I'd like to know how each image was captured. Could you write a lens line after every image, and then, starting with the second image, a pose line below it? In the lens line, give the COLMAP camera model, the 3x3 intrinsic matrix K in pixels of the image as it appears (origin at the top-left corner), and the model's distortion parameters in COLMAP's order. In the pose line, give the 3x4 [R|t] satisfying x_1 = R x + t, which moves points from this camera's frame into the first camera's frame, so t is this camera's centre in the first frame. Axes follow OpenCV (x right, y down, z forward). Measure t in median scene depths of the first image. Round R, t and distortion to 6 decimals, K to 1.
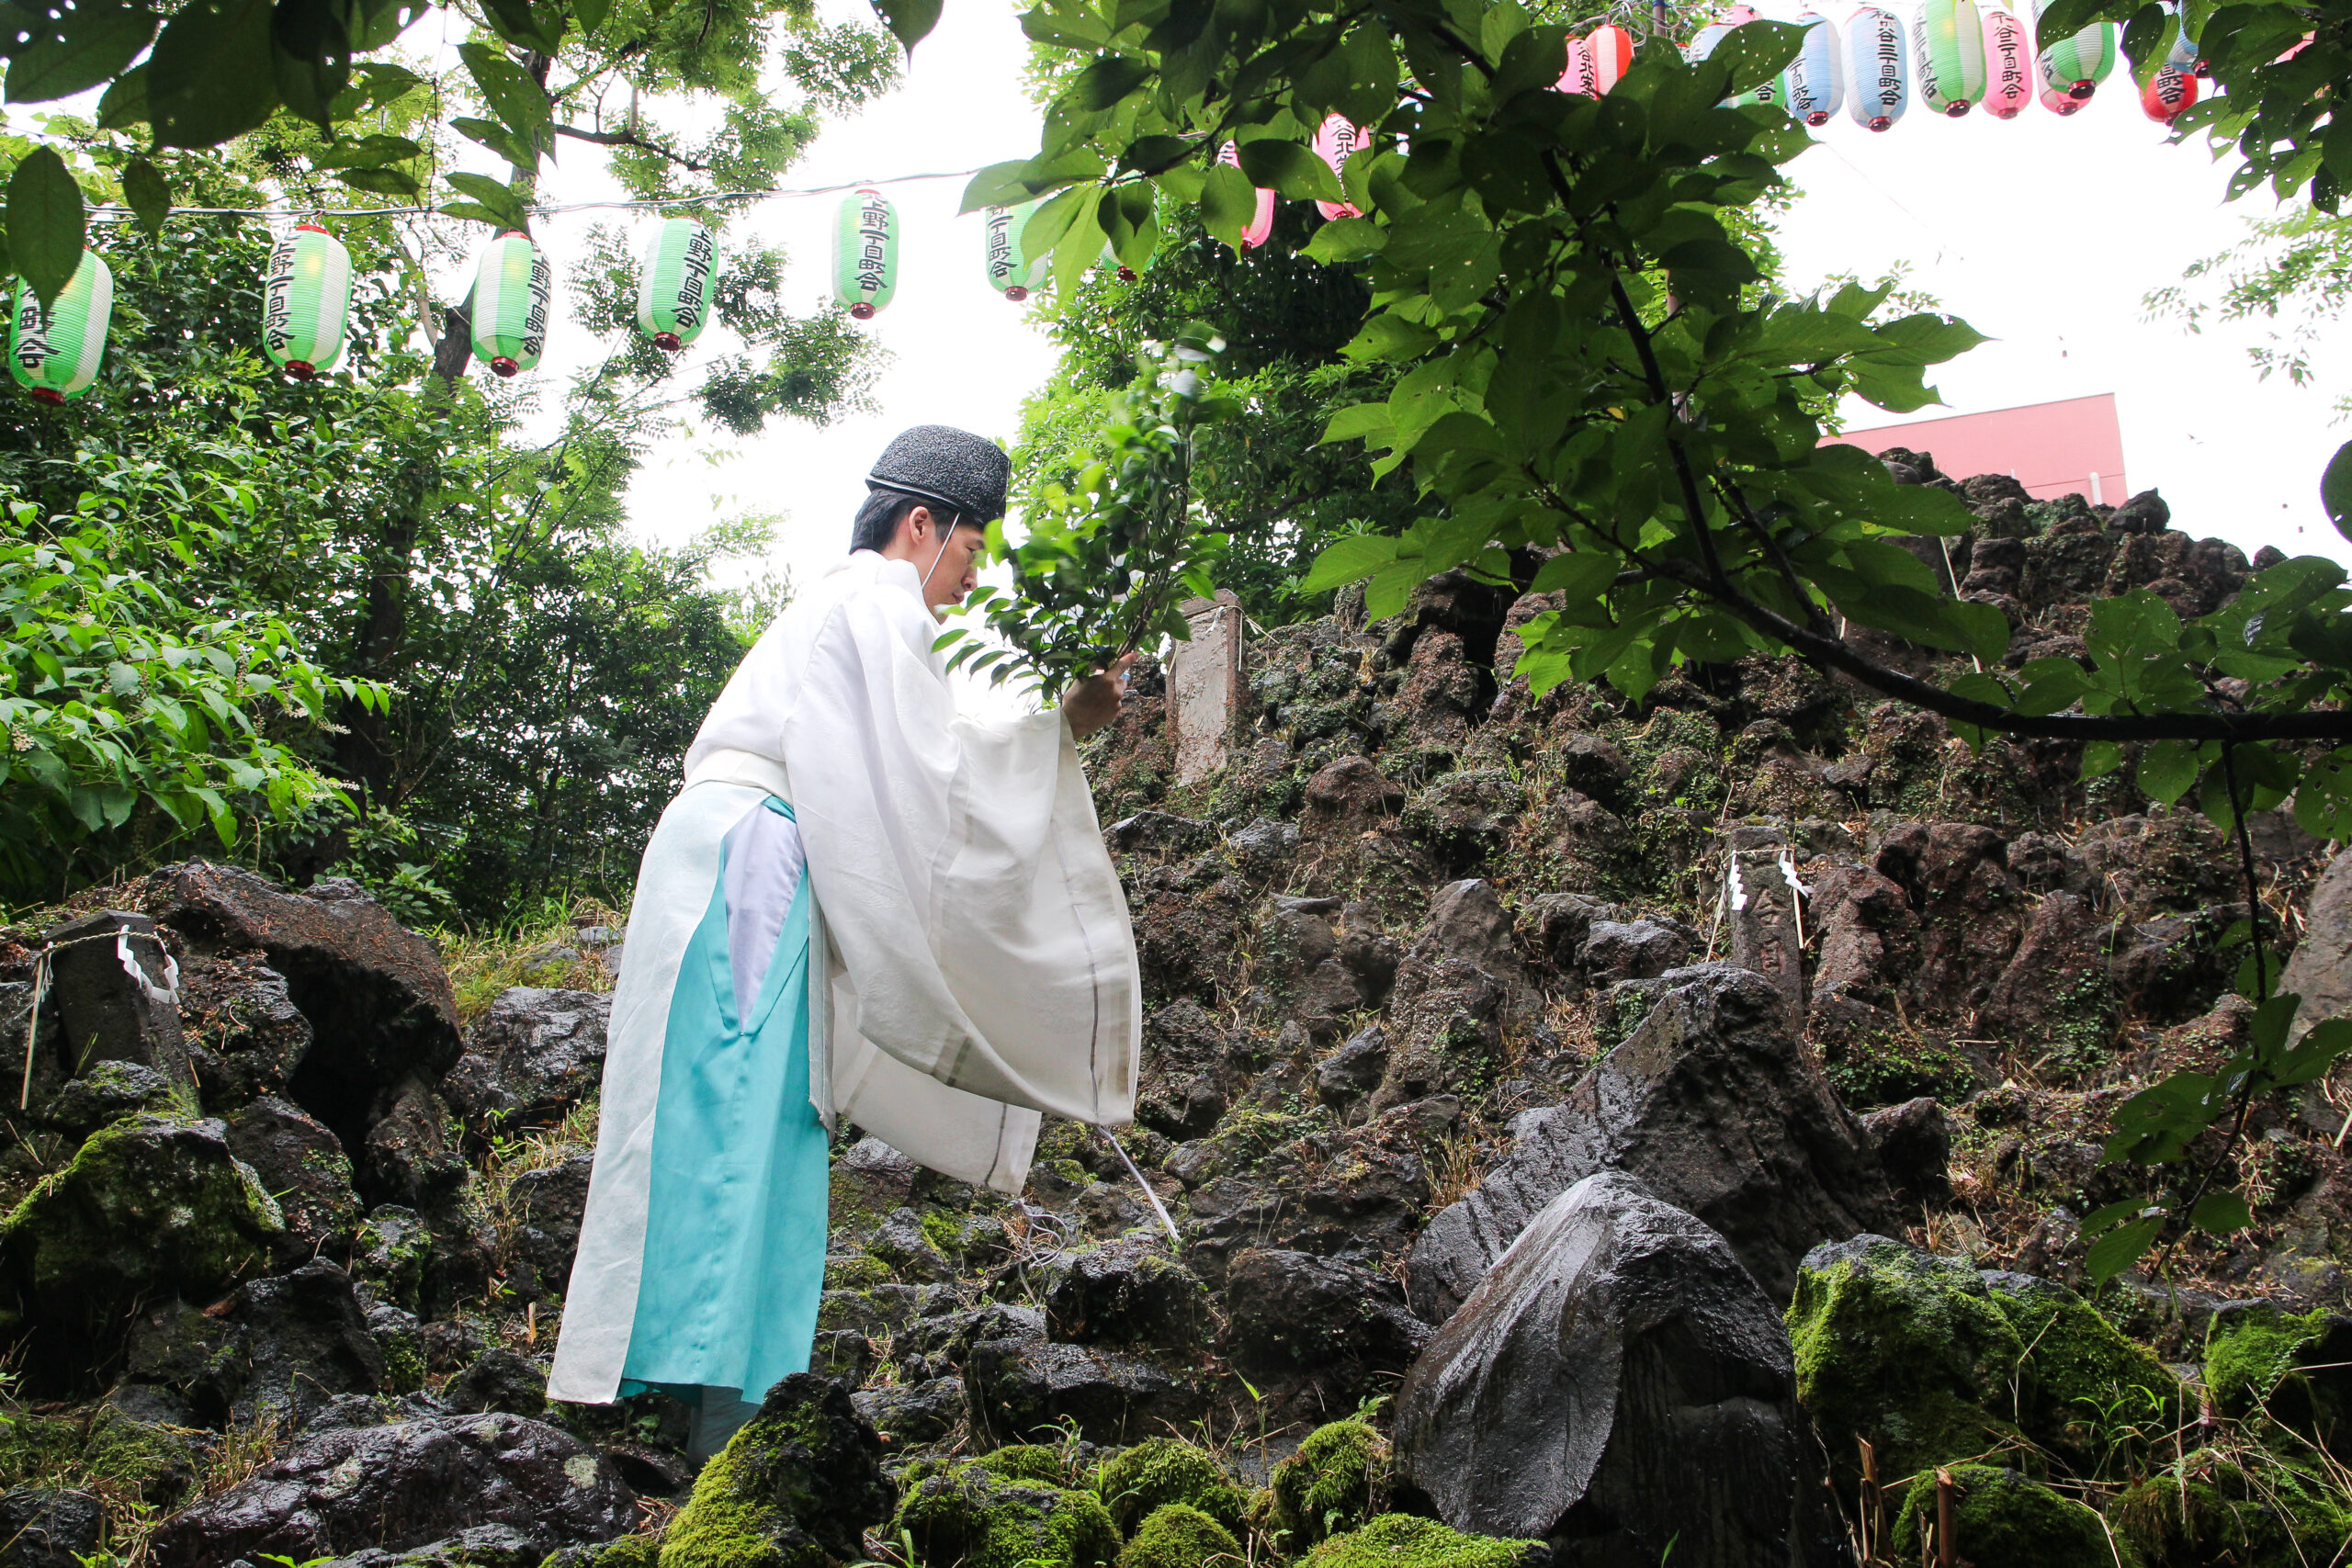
lens RADIAL K [[2380.2, 0, 1174.7], [0, 2380.2, 792.9], [0, 0, 1]] dist [-0.075016, 0.190563]
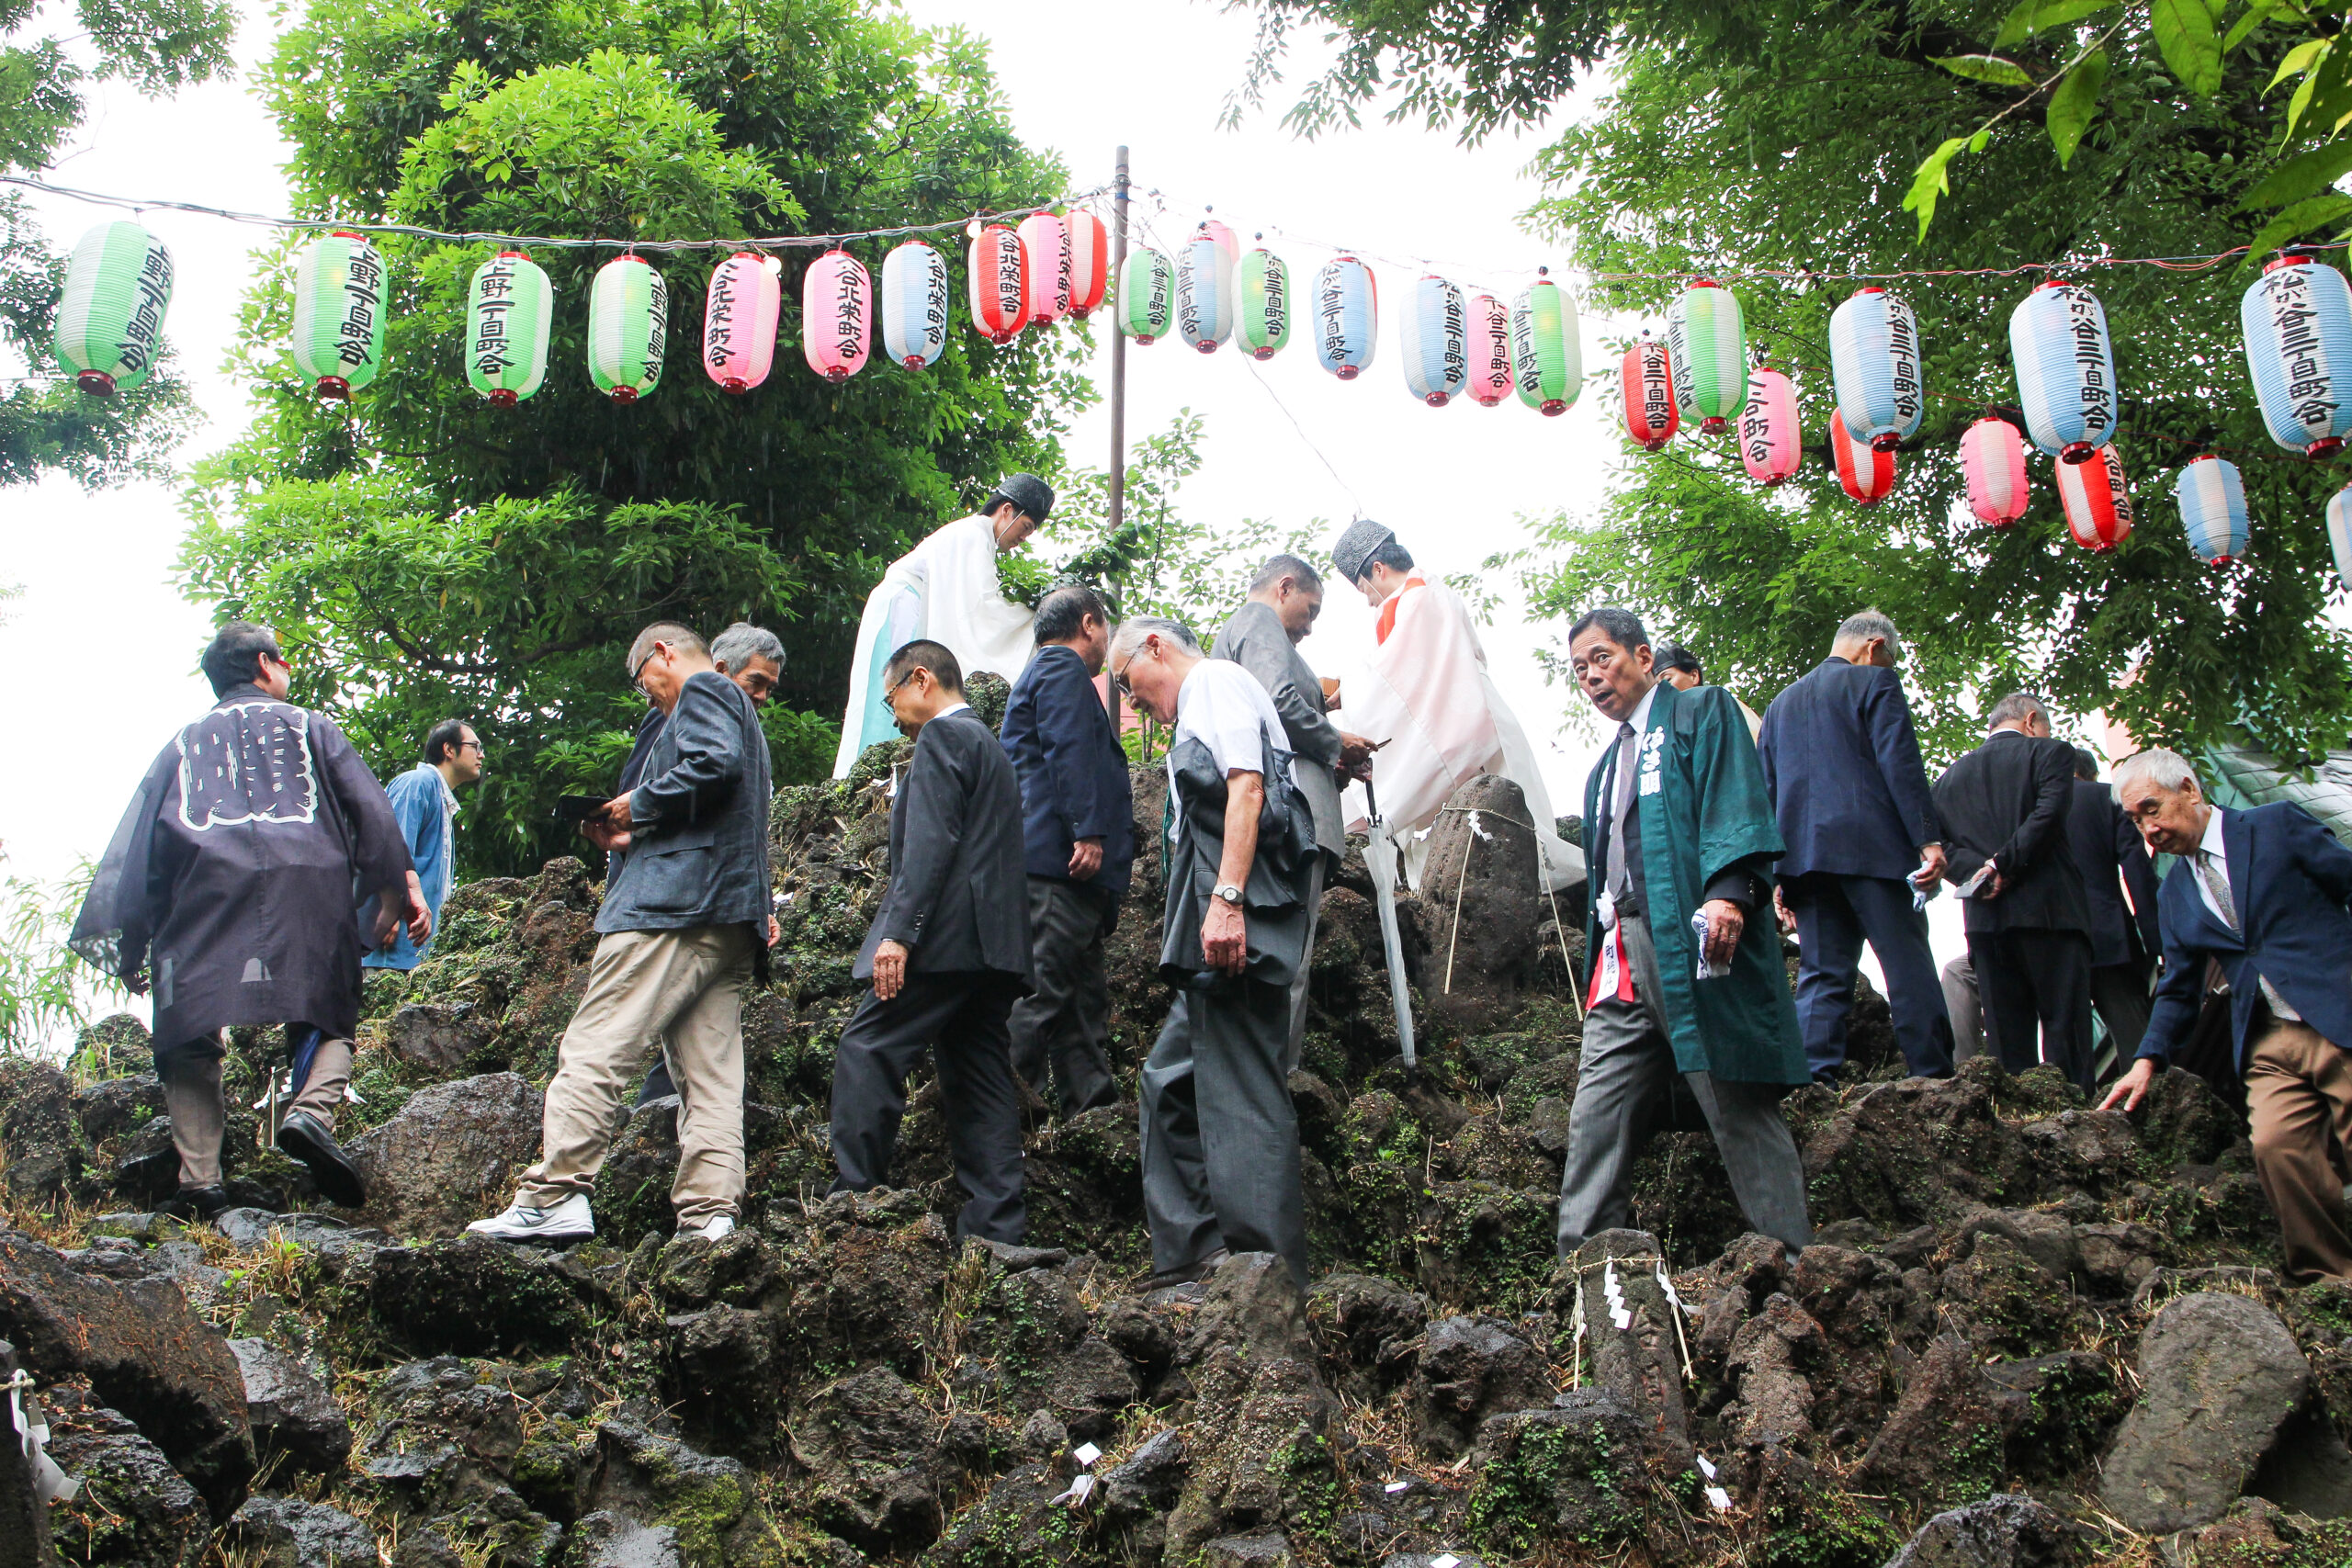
lens RADIAL K [[2597.6, 0, 1178.9], [0, 2597.6, 799.6], [0, 0, 1]] dist [-0.043681, 0.192639]
pose [[0.900387, 0.134294, 0.413846, -0.291020], [-0.109988, 0.990534, -0.082133, -0.041651], [-0.420958, 0.028433, 0.906634, 0.160810]]
